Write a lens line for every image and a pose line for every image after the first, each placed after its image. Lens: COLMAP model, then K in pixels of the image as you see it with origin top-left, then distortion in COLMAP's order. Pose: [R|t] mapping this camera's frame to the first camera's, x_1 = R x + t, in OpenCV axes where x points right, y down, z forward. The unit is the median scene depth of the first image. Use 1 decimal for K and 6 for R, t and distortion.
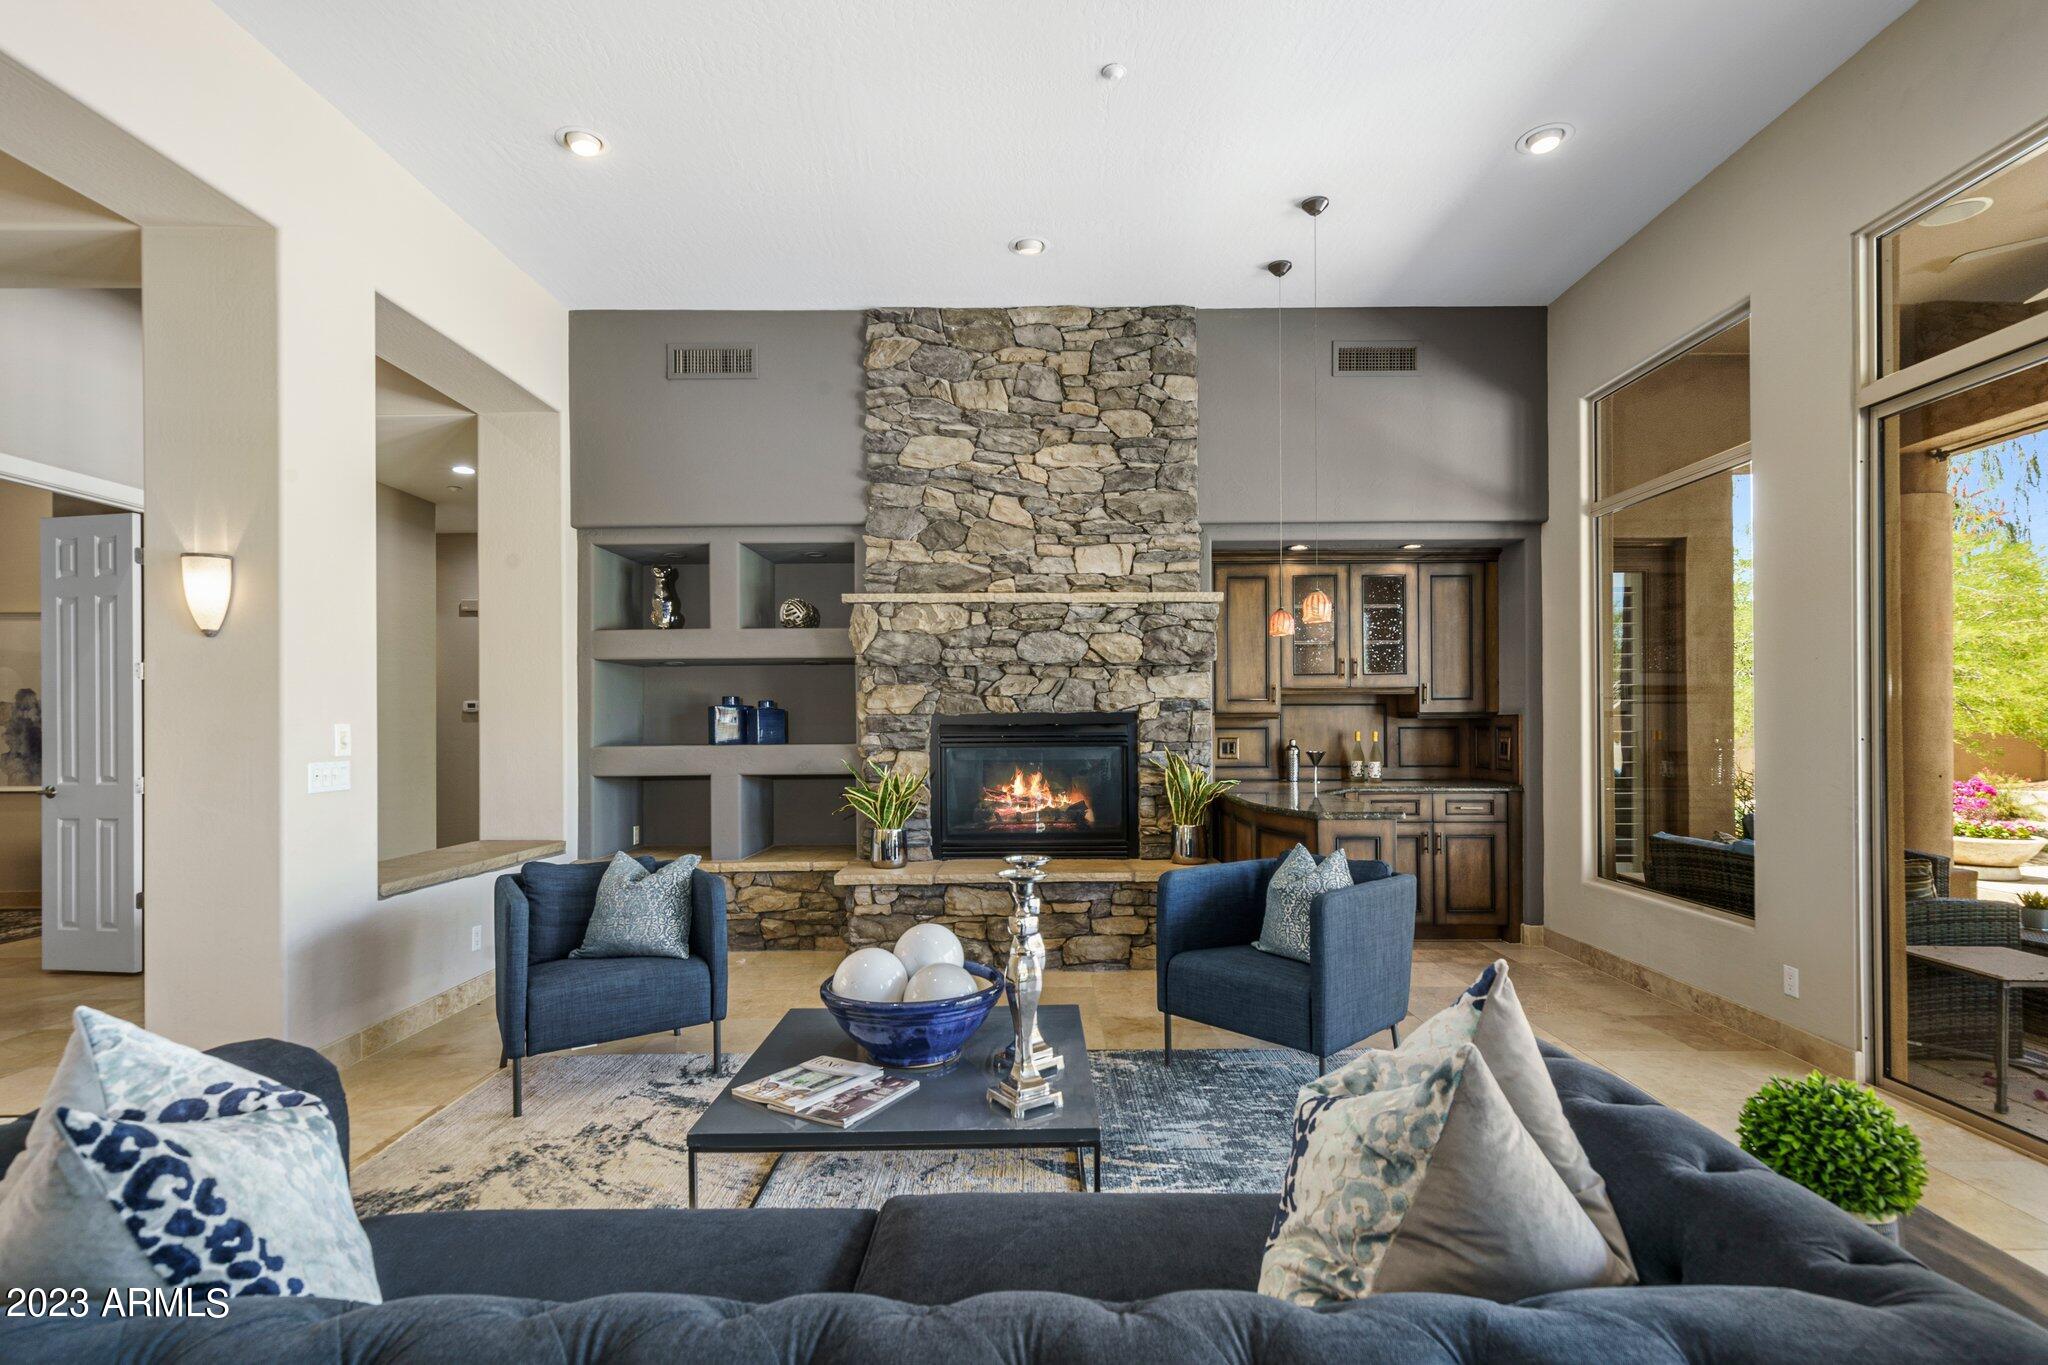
lens RADIAL K [[970.2, 0, 1011.8], [0, 970.2, 712.1], [0, 0, 1]] dist [0.012152, -0.004173]
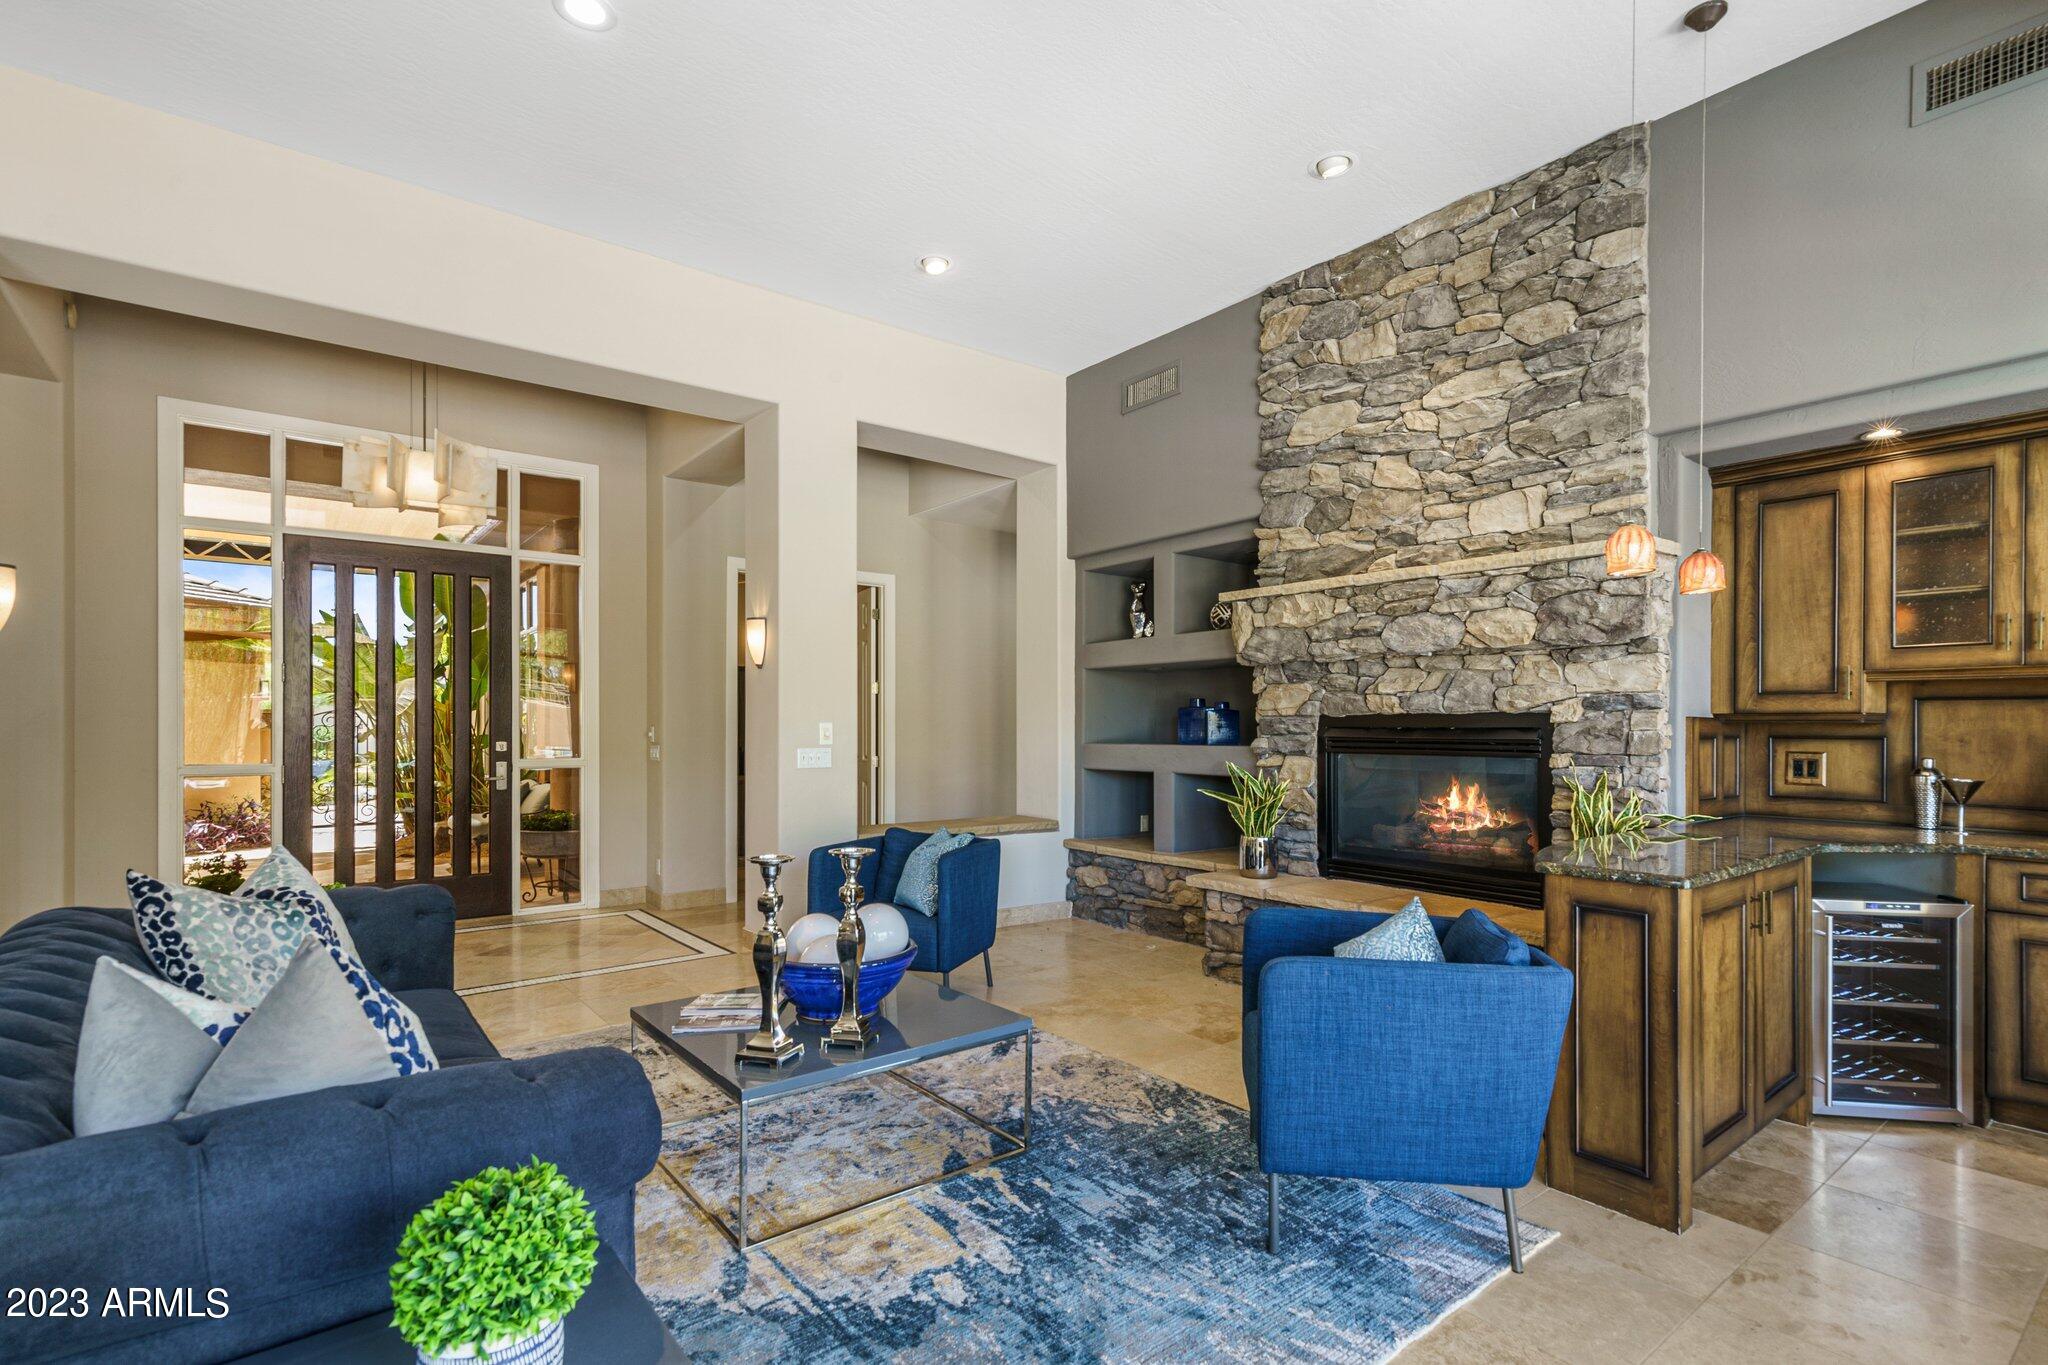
lens RADIAL K [[970.2, 0, 1025.4], [0, 970.2, 724.5], [0, 0, 1]] dist [0.012152, -0.004173]
pose [[0.620578, 0.006097, -0.784121, 0.461173], [0.003911, 0.999933, 0.010871, -0.000242], [0.784135, -0.009813, 0.620513, 0.226211]]
